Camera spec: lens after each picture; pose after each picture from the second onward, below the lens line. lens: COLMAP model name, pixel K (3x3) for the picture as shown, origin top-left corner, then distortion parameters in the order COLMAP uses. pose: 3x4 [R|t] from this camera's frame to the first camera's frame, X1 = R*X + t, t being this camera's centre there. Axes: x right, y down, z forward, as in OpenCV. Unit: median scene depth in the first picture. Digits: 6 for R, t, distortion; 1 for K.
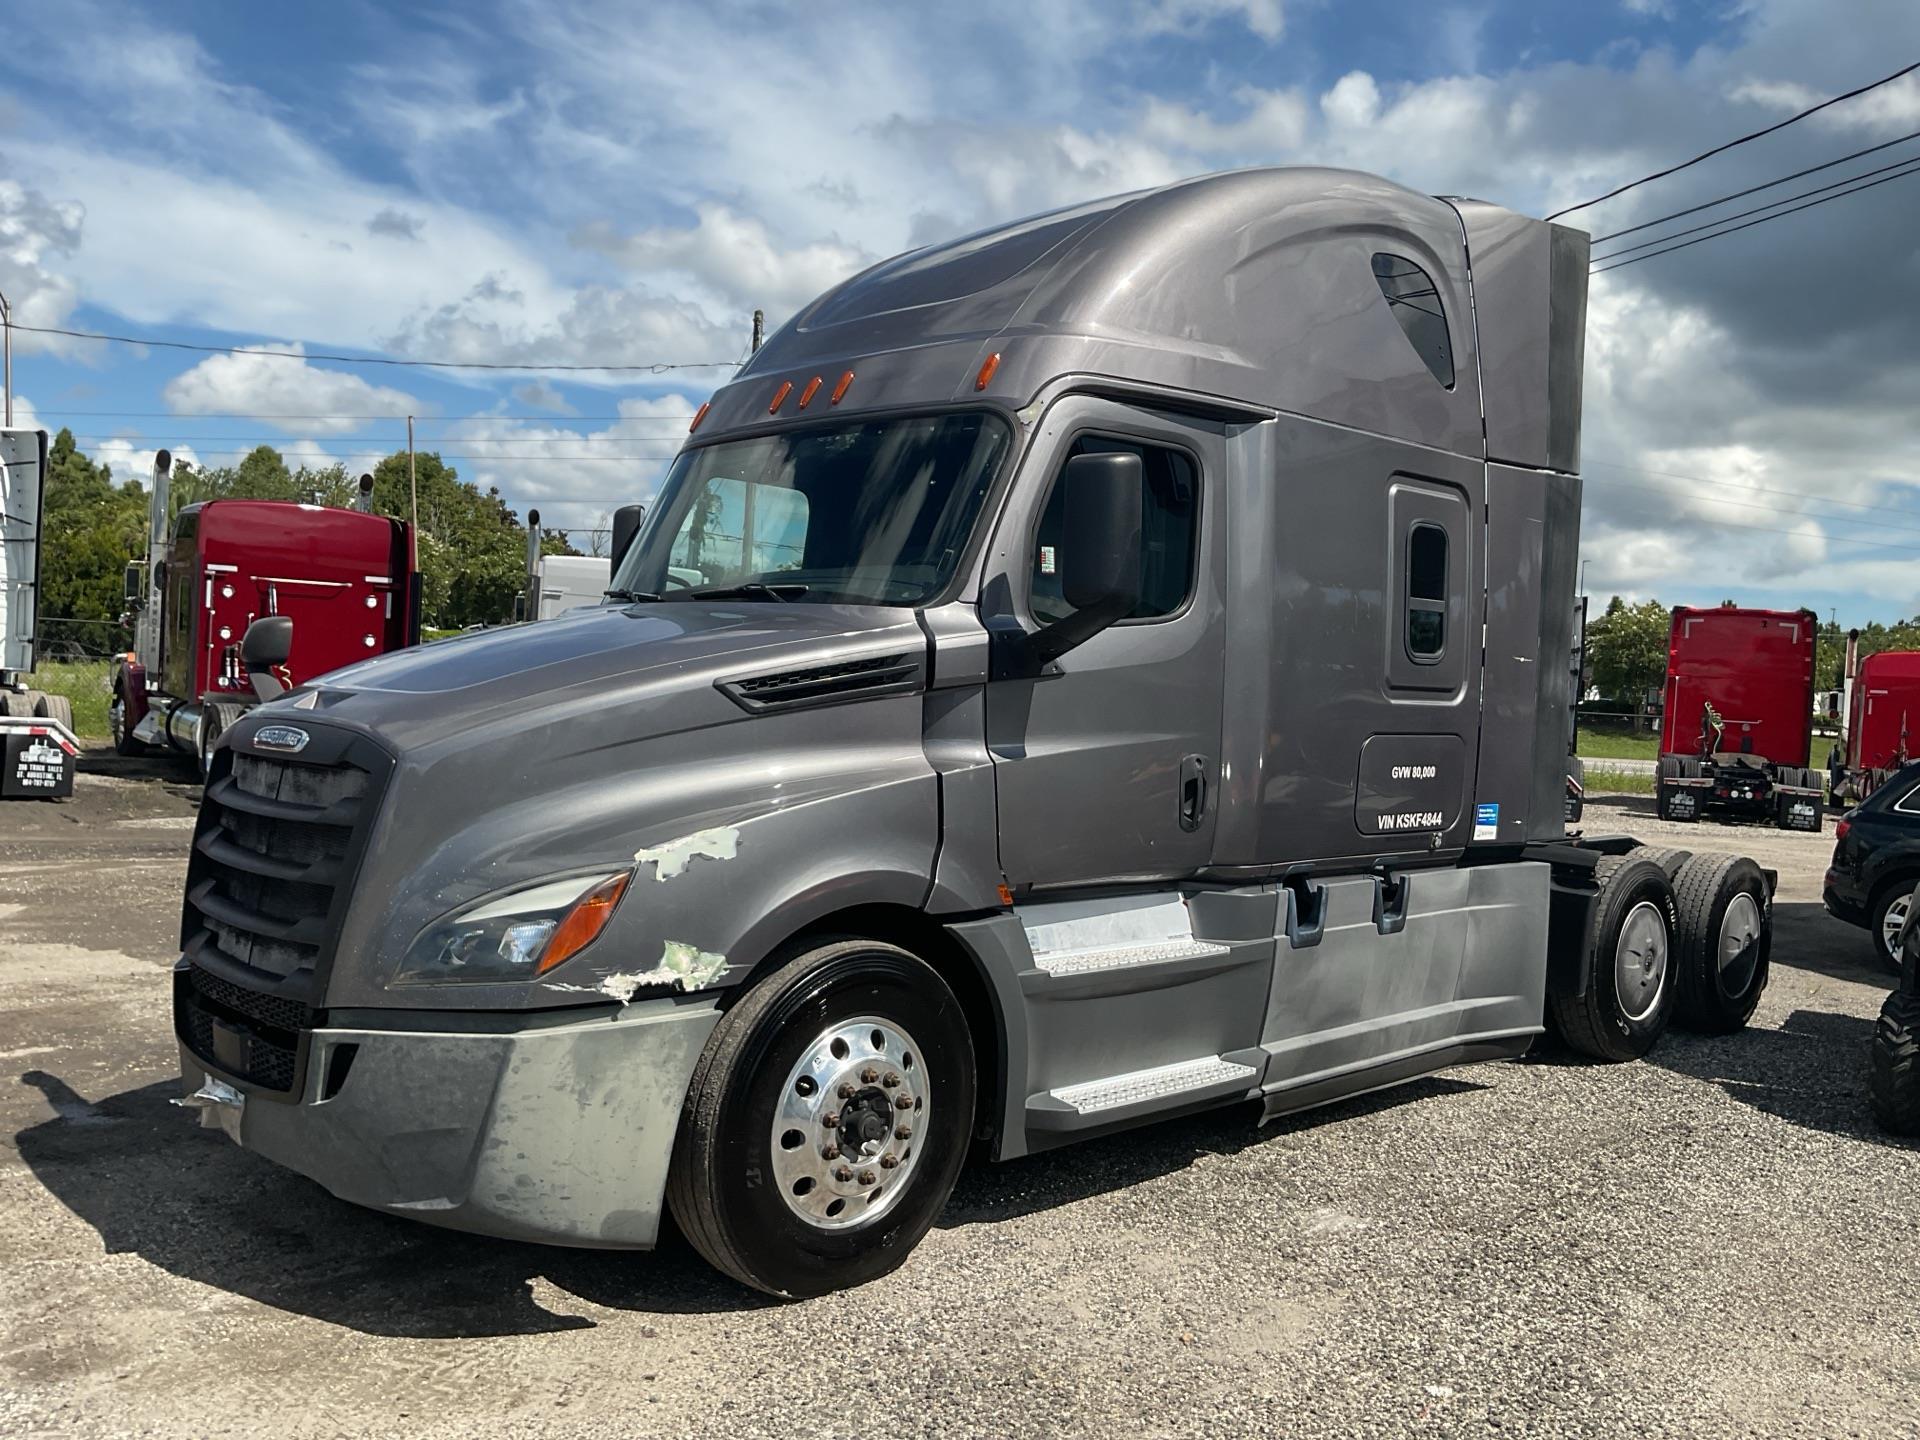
lens RADIAL K [[1589.5, 0, 960.0], [0, 1589.5, 720.0], [0, 0, 1]] dist [0.123792, -0.259290]
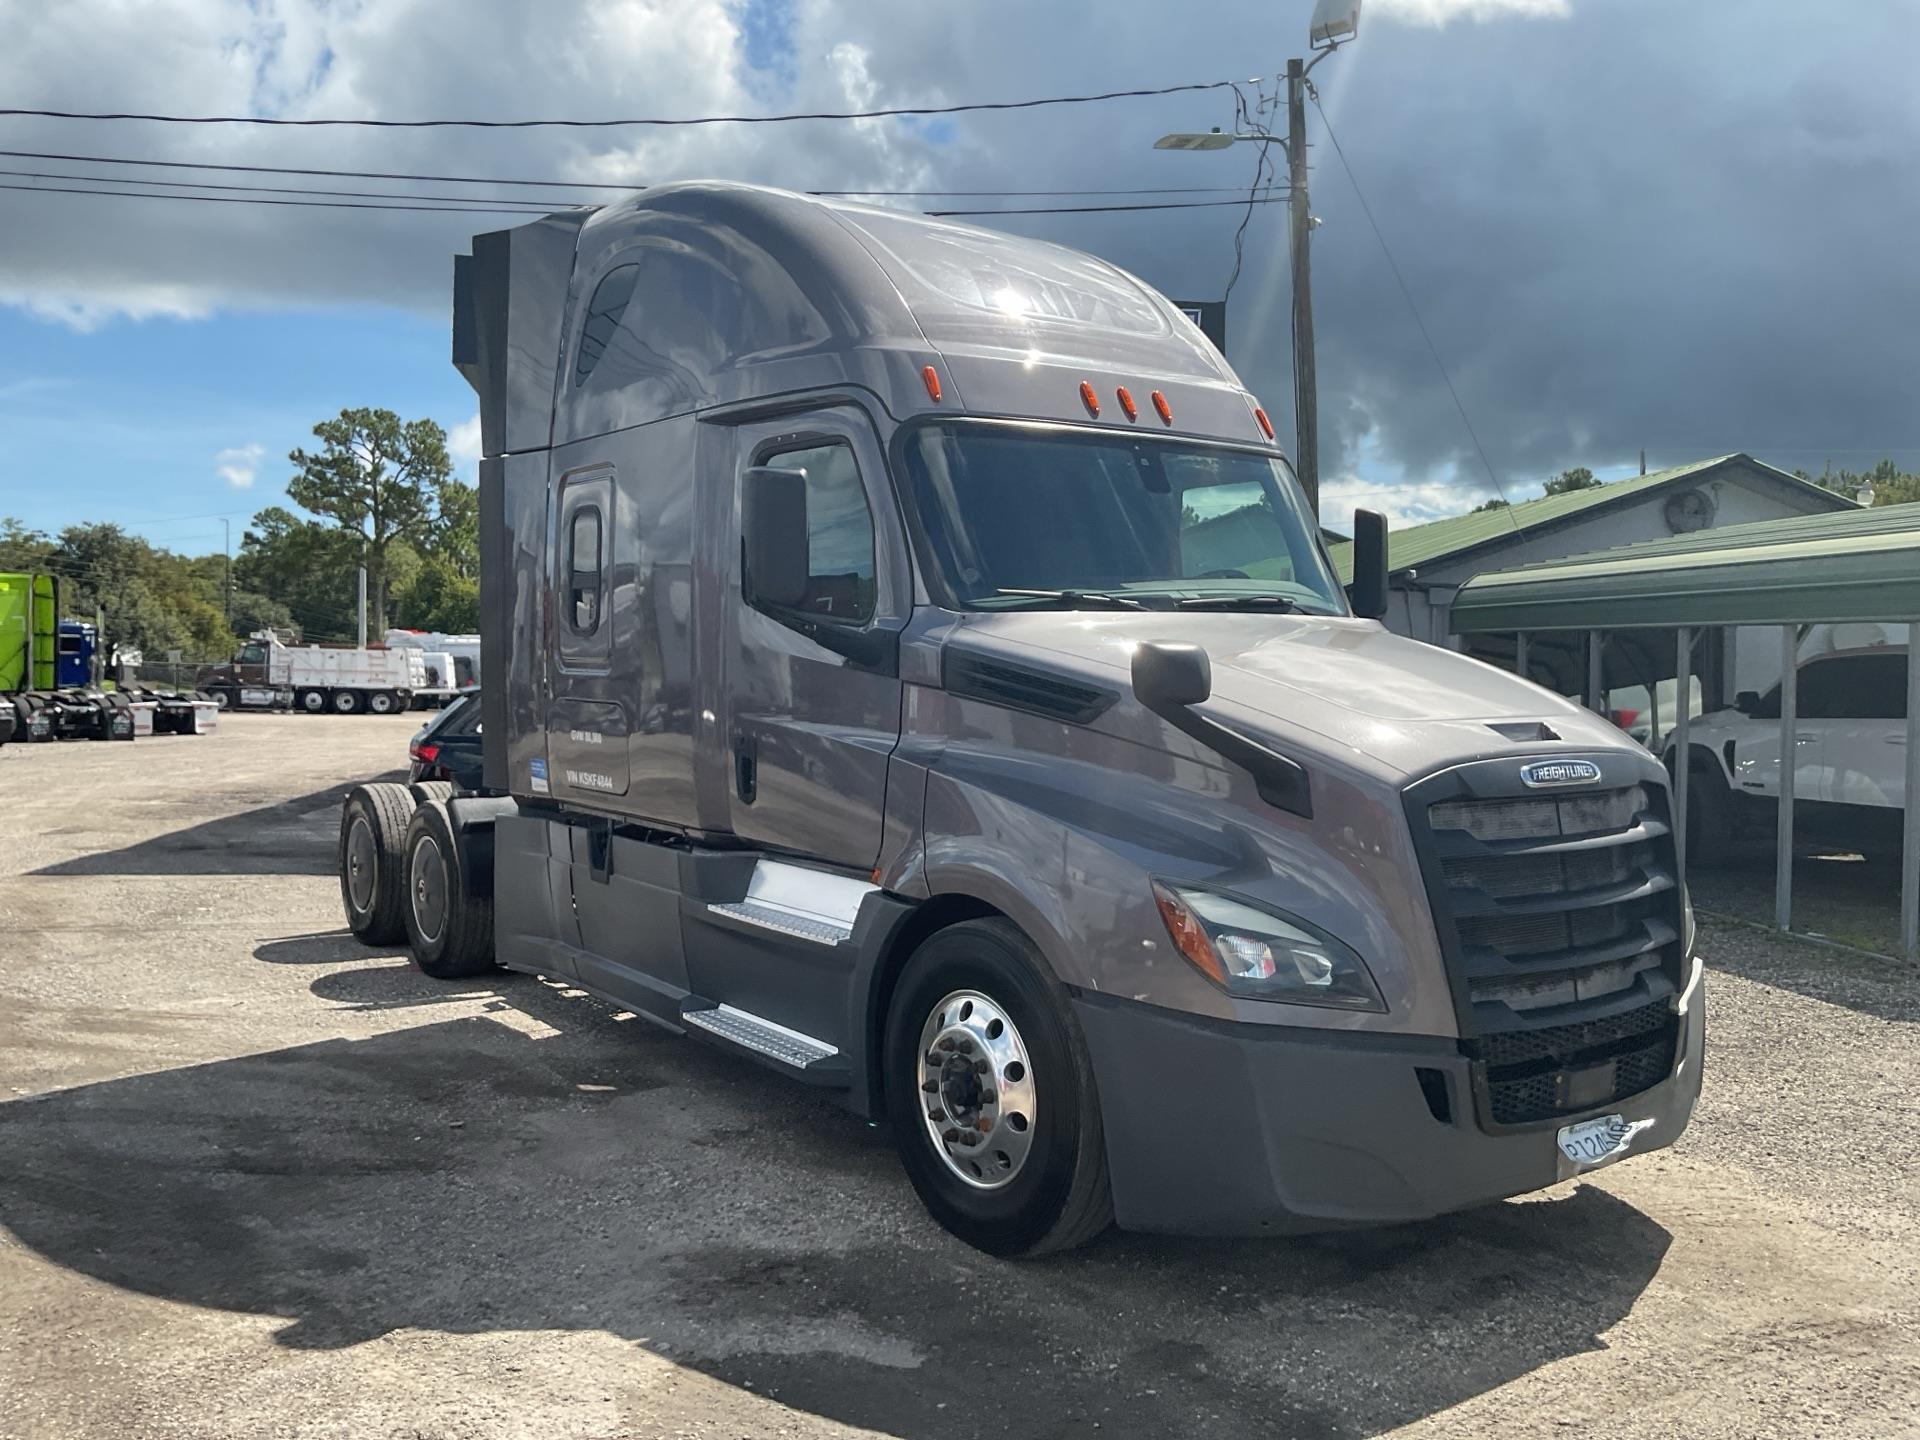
lens RADIAL K [[1598.7, 0, 960.0], [0, 1598.7, 720.0], [0, 0, 1]] dist [0.033117, -0.108148]
pose [[0.140590, -0.080995, 0.986749, -1.402448], [0.021056, 0.996667, 0.078809, -0.103874], [-0.989844, 0.009698, 0.141827, 1.186013]]
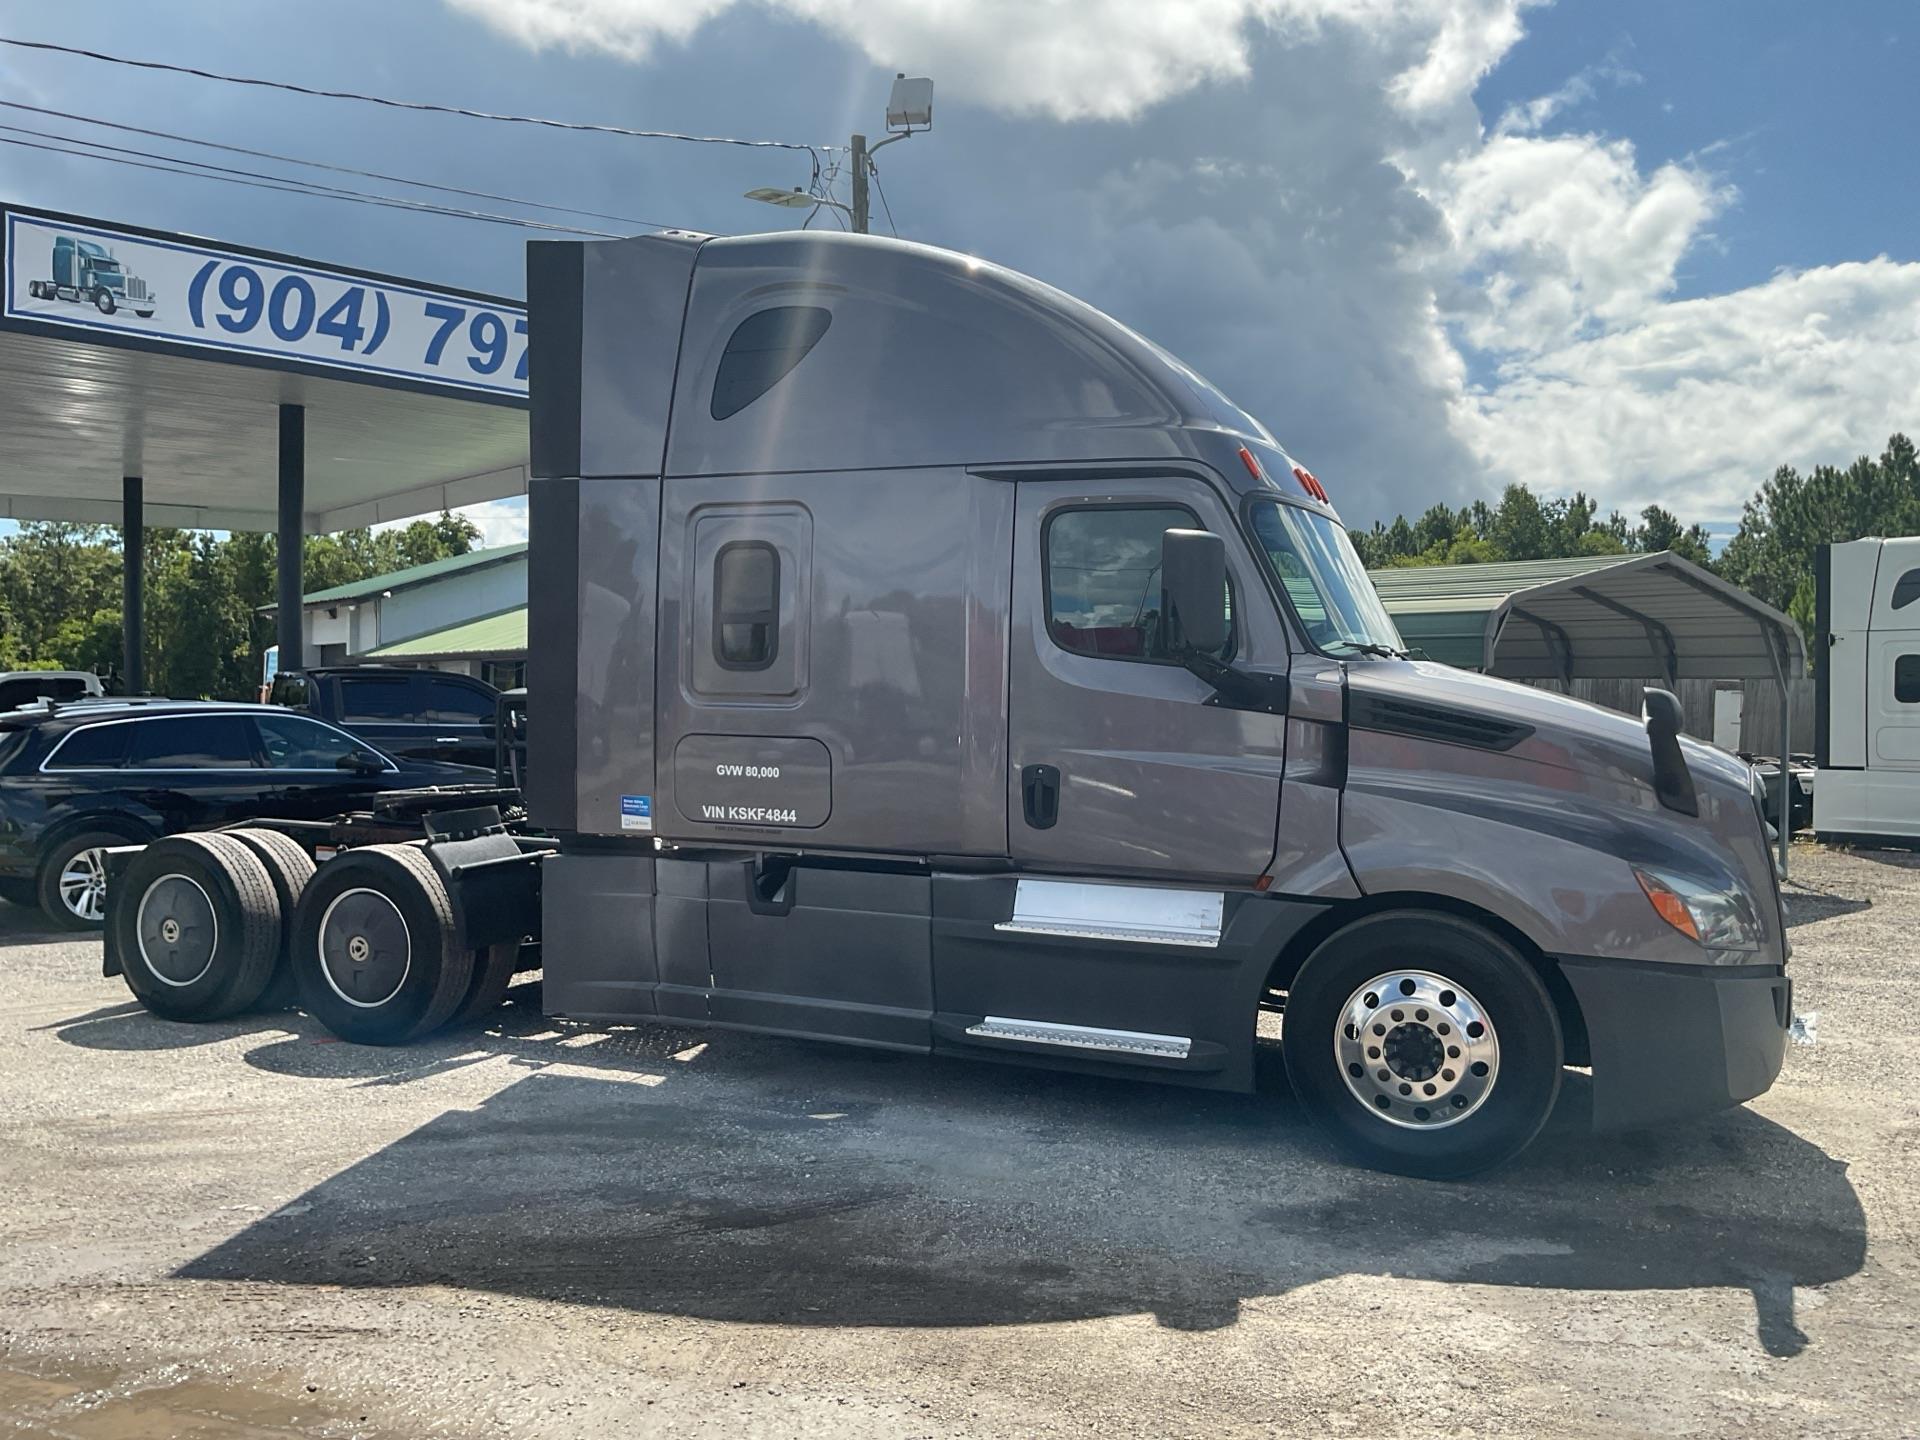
lens RADIAL K [[1573.0, 0, 960.0], [0, 1573.0, 720.0], [0, 0, 1]] dist [0.025598, -0.003091]
pose [[-0.373000, -0.069824, 0.925200, -1.404463], [-0.005858, 0.997322, 0.072905, -0.133844], [-0.927813, 0.021773, -0.372410, 2.101060]]
